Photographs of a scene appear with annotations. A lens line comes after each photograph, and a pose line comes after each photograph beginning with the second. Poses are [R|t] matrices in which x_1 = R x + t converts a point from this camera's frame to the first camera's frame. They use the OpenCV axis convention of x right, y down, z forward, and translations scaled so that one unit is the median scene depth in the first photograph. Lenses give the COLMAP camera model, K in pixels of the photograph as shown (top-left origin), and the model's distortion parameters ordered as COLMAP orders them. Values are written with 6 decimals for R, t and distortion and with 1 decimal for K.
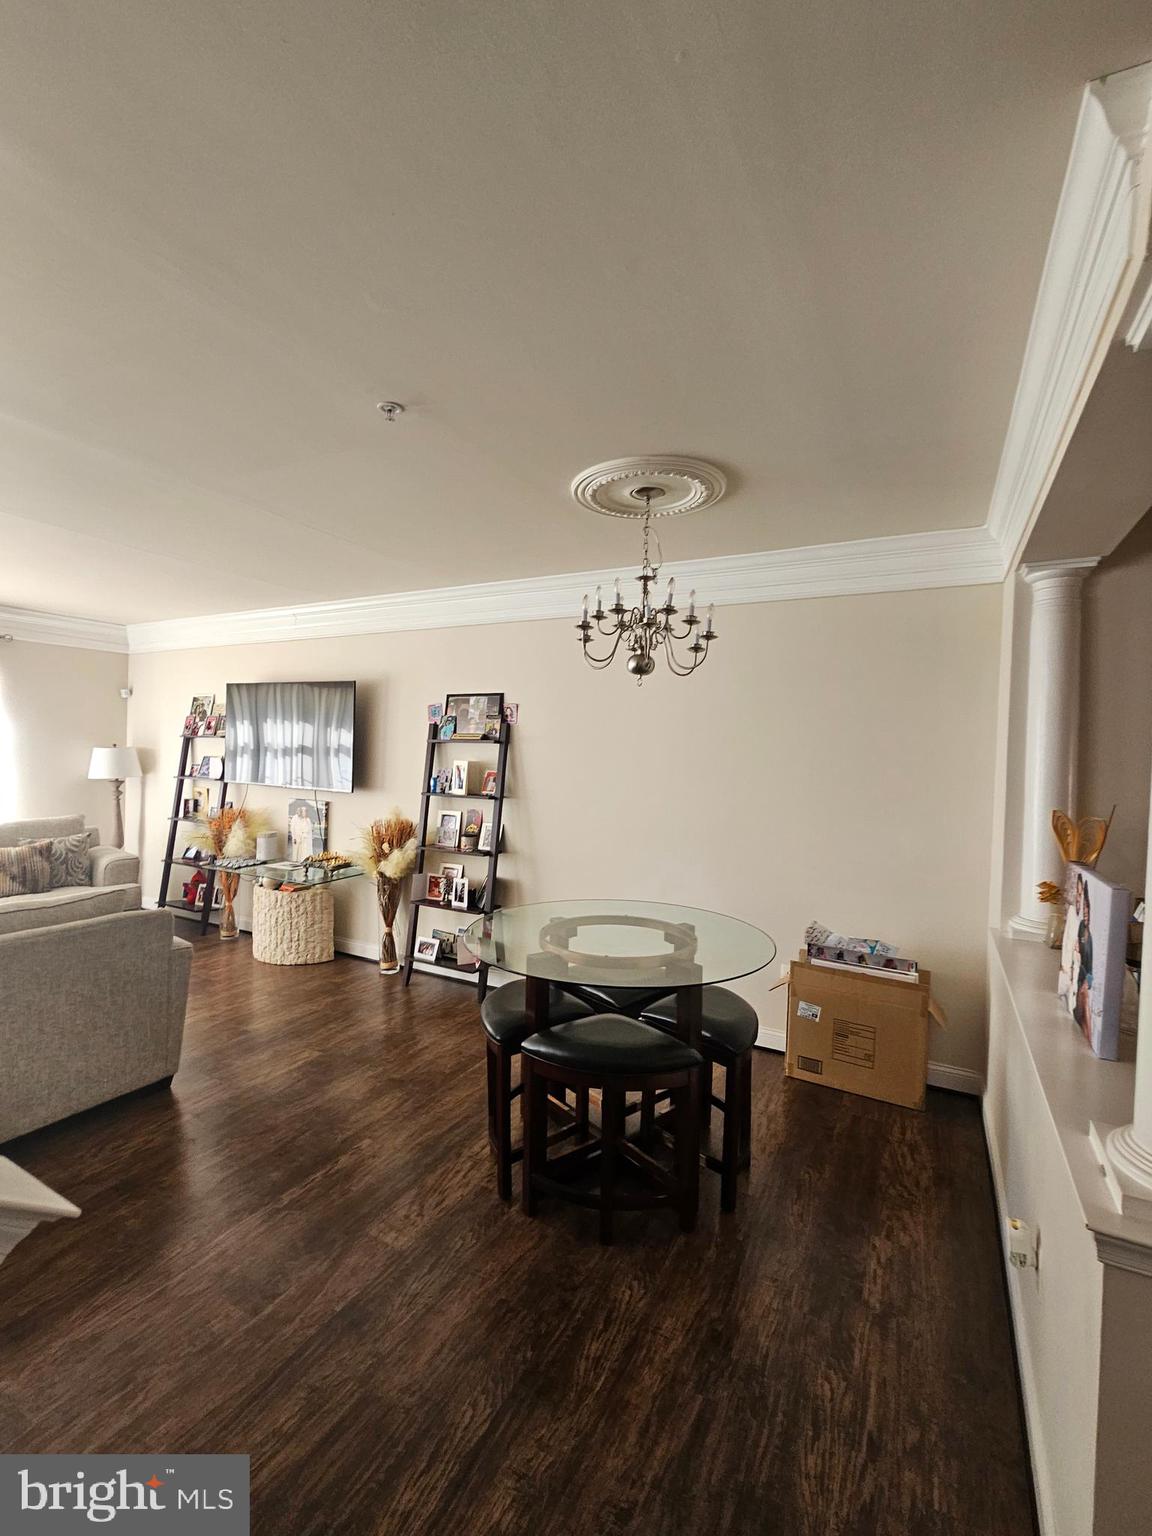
lens RADIAL K [[690.2, 0, 567.6], [0, 690.2, 765.1], [0, 0, 1]] dist [-0.006973, 0.006079]
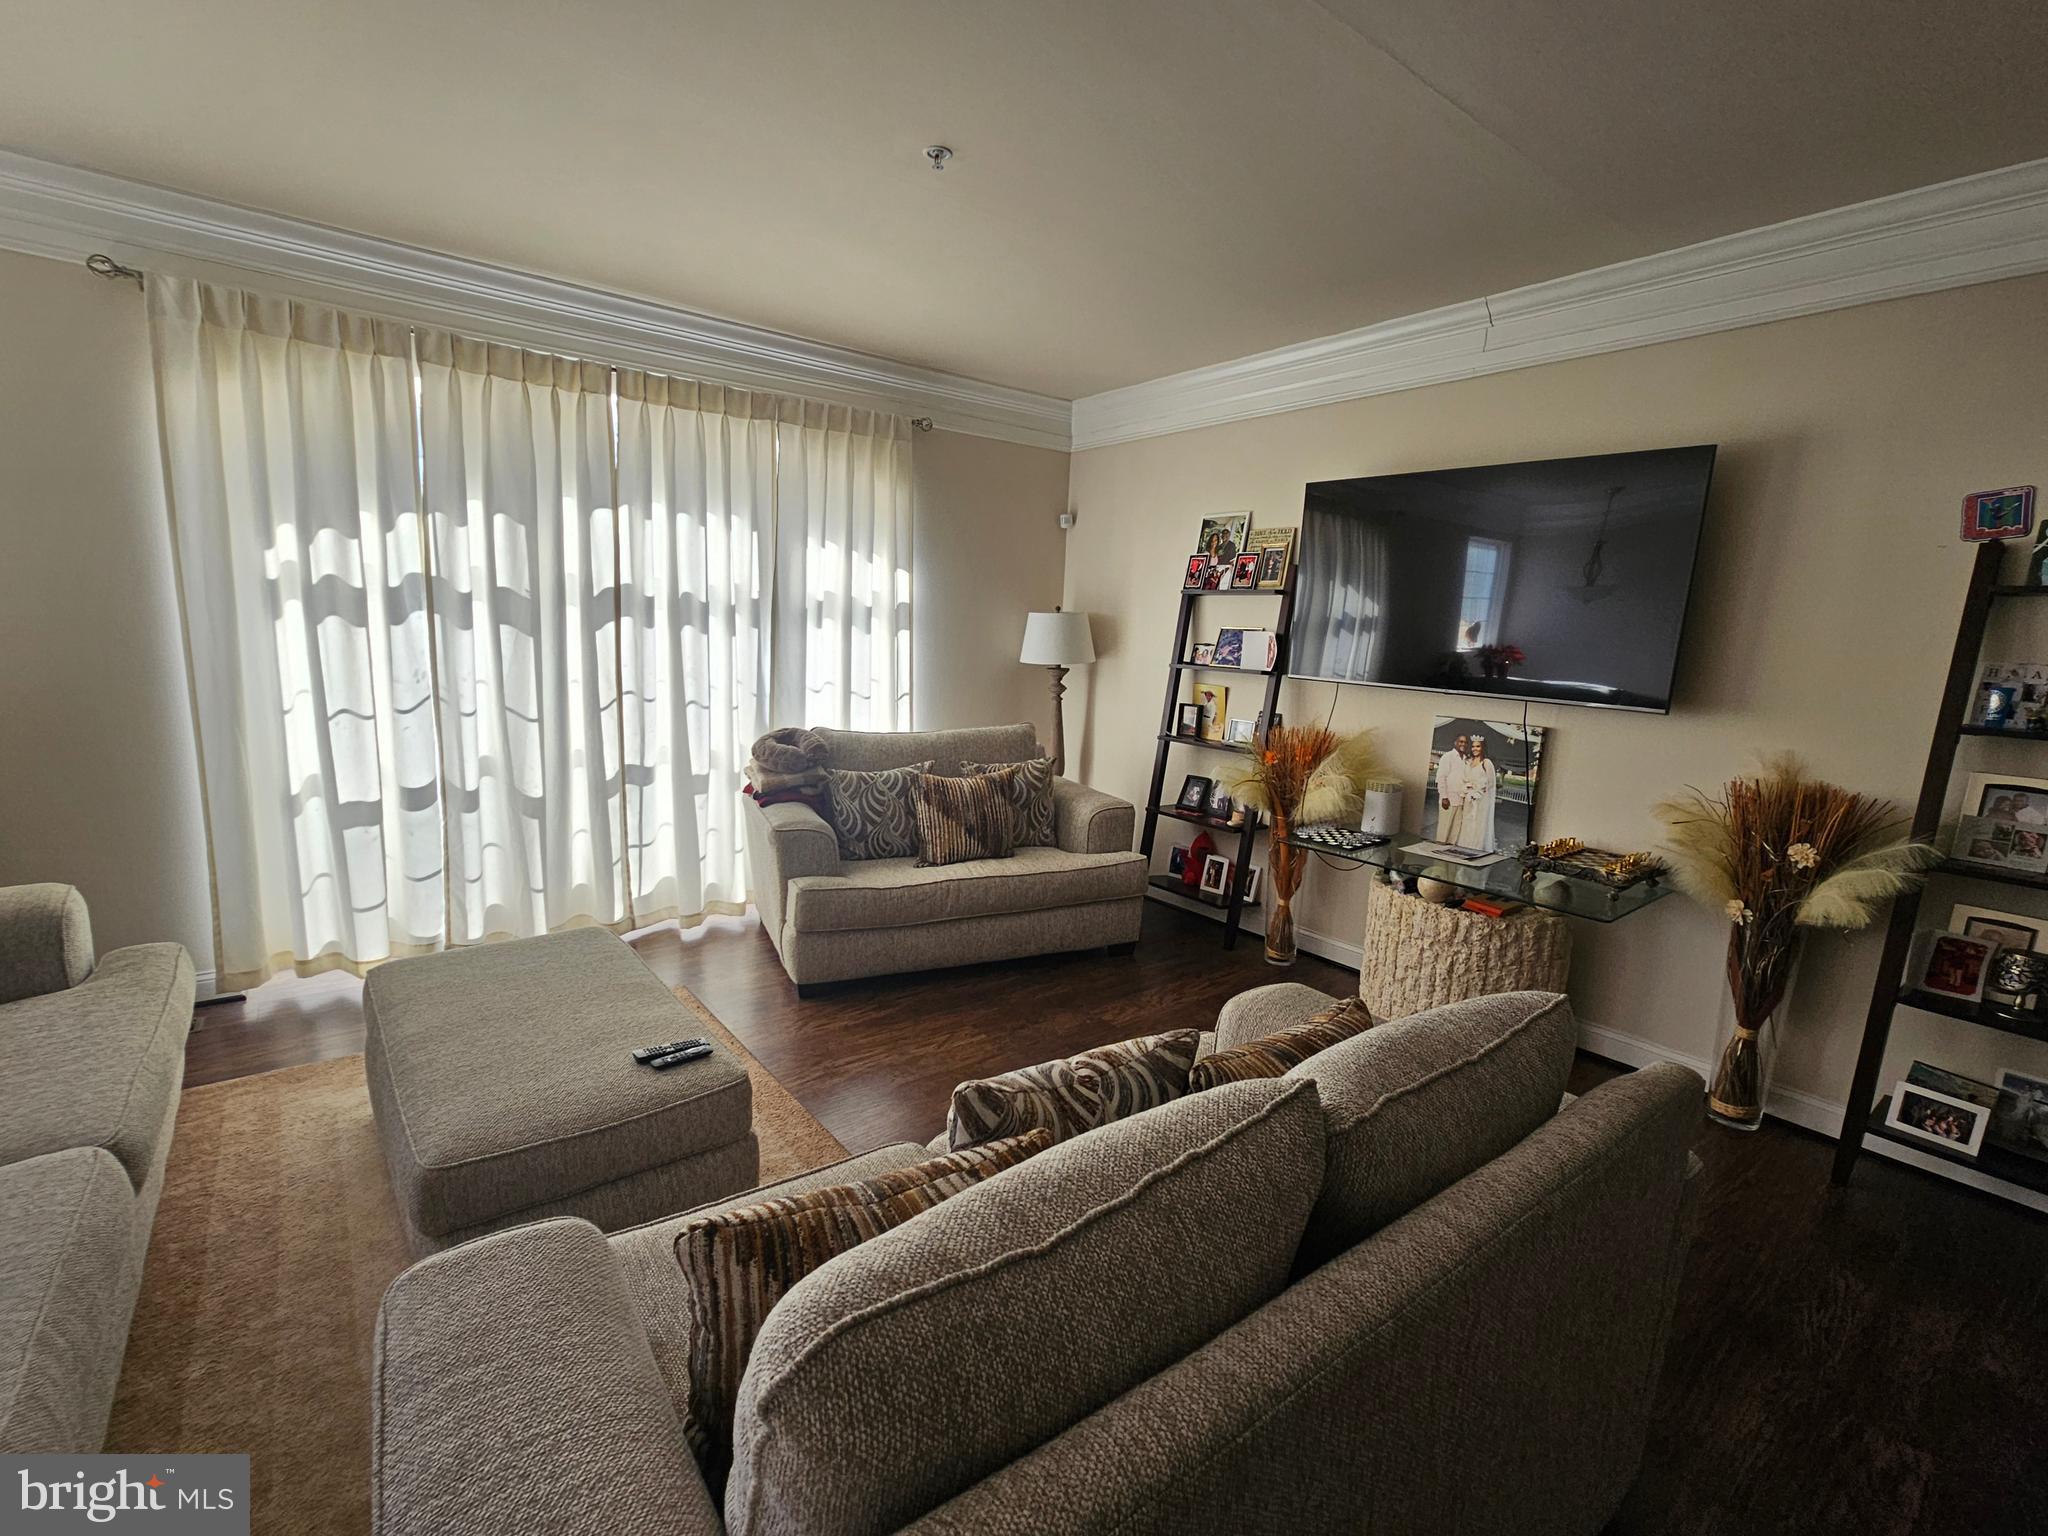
lens RADIAL K [[920.2, 0, 1023.7], [0, 920.2, 790.1], [0, 0, 1]] dist [-0.006973, 0.006079]
pose [[0.917198, 0.079568, -0.390405, -0.403499], [-0.019960, 0.987802, 0.154431, 0.004856], [0.397931, -0.133852, 0.907598, 0.267663]]
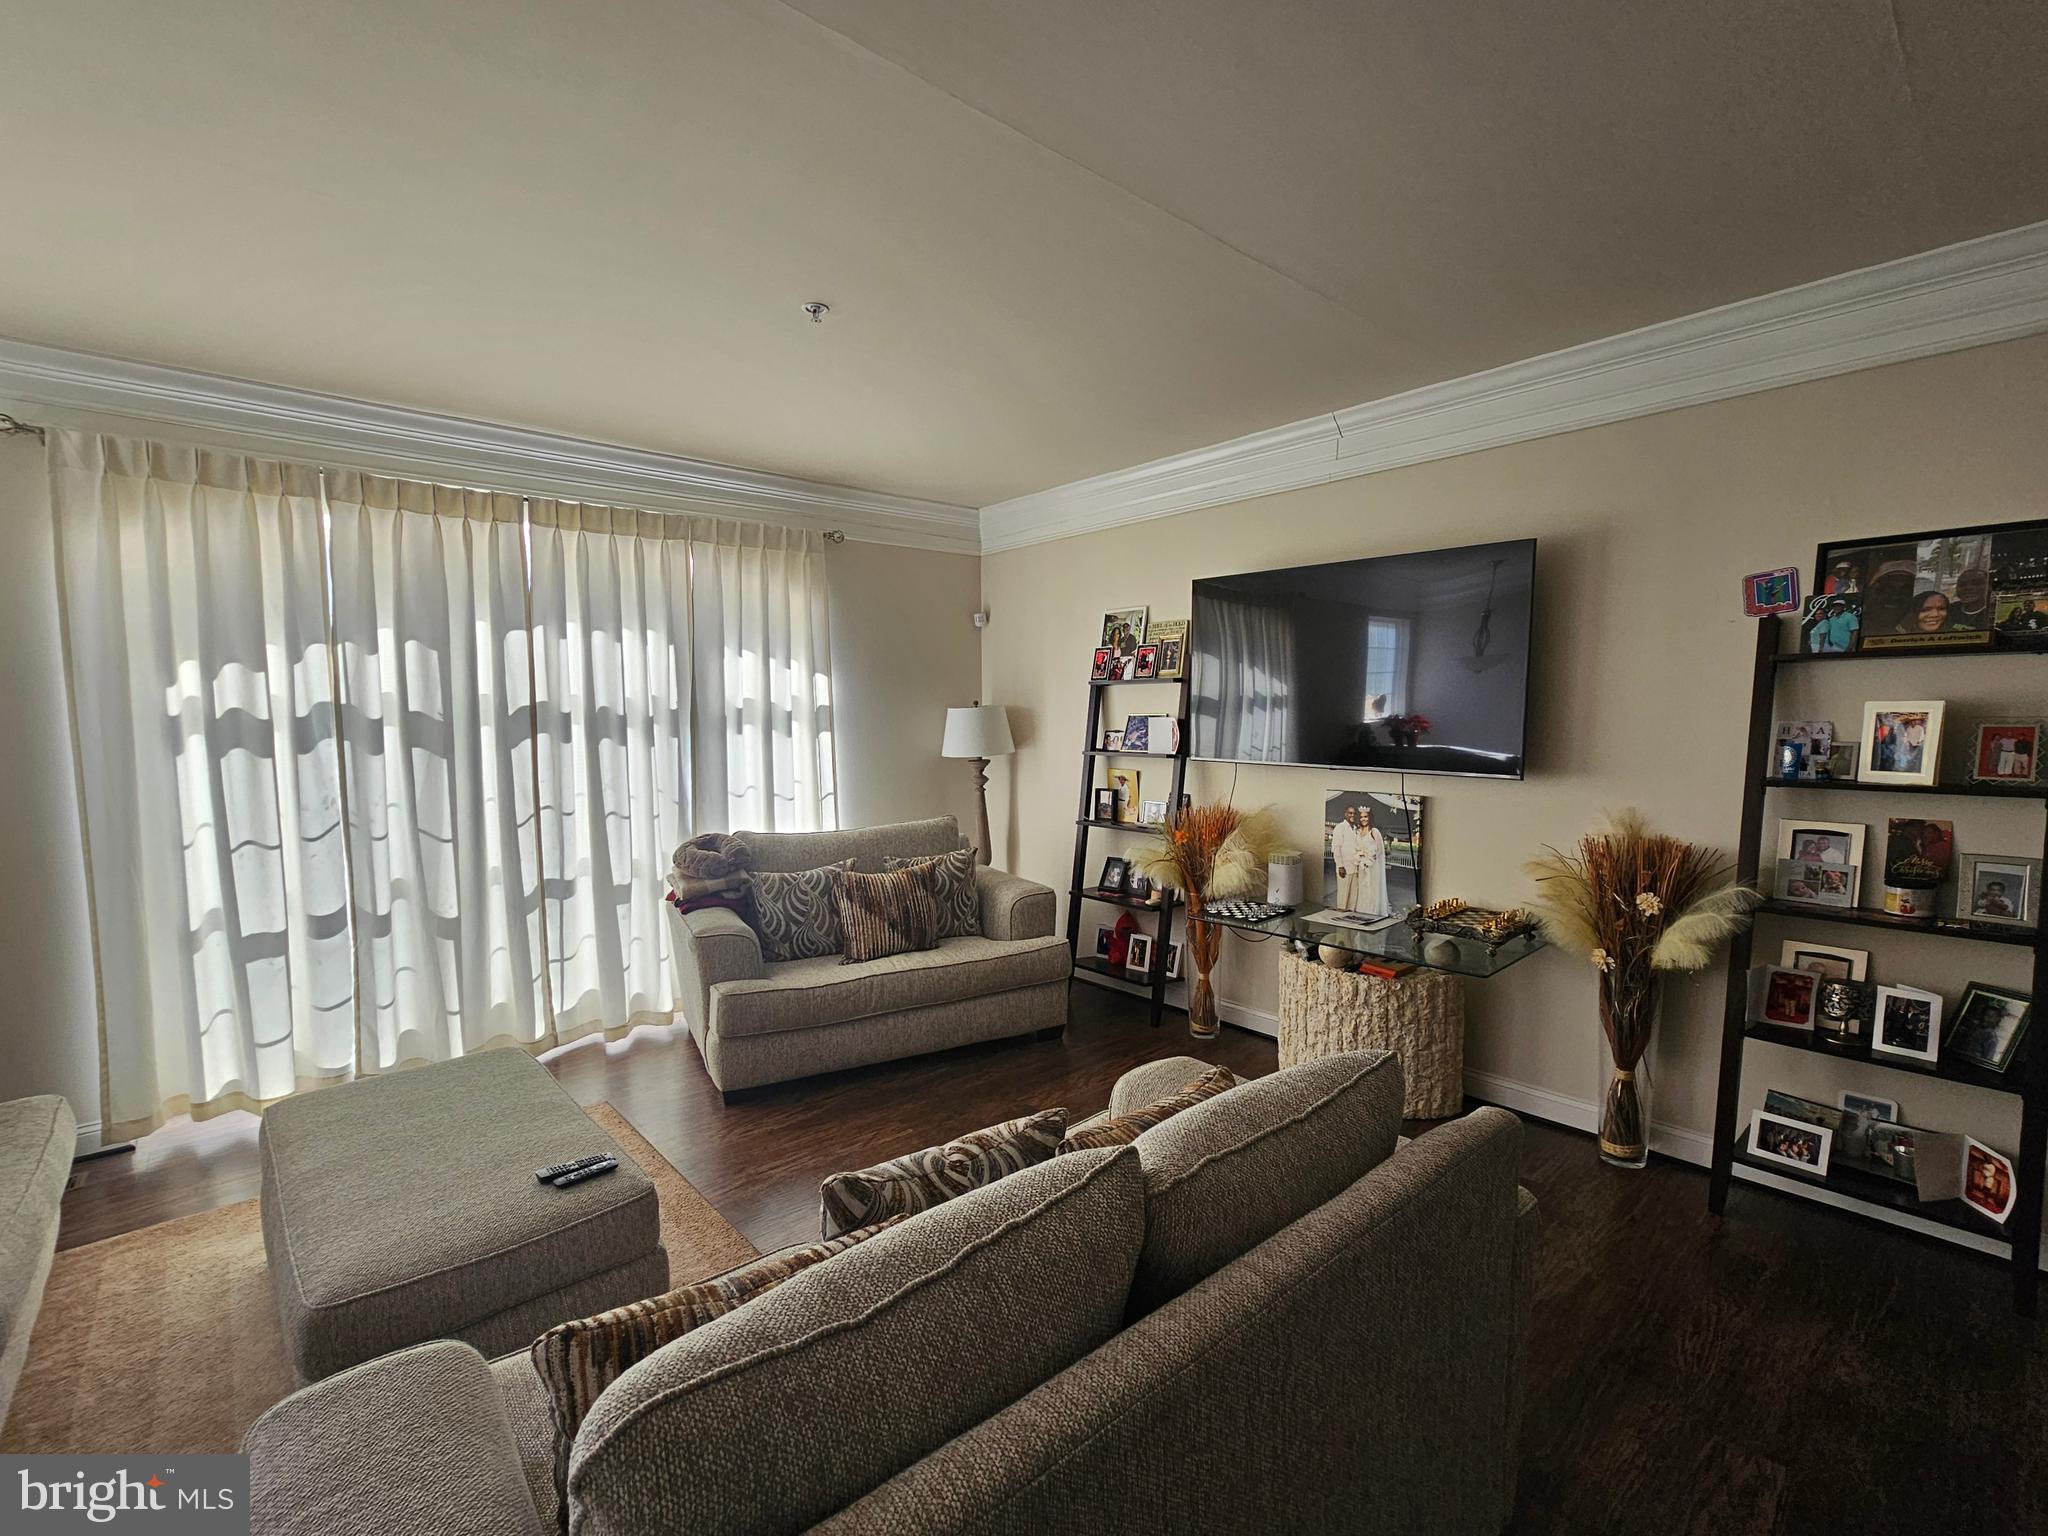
lens RADIAL K [[920.2, 0, 1031.3], [0, 920.2, 793.1], [0, 0, 1]] dist [-0.006973, 0.006079]
pose [[0.940860, -0.003342, -0.338778, -0.369047], [0.027928, 0.997313, 0.067722, -0.002886], [0.337642, -0.073179, 0.938426, 0.257615]]
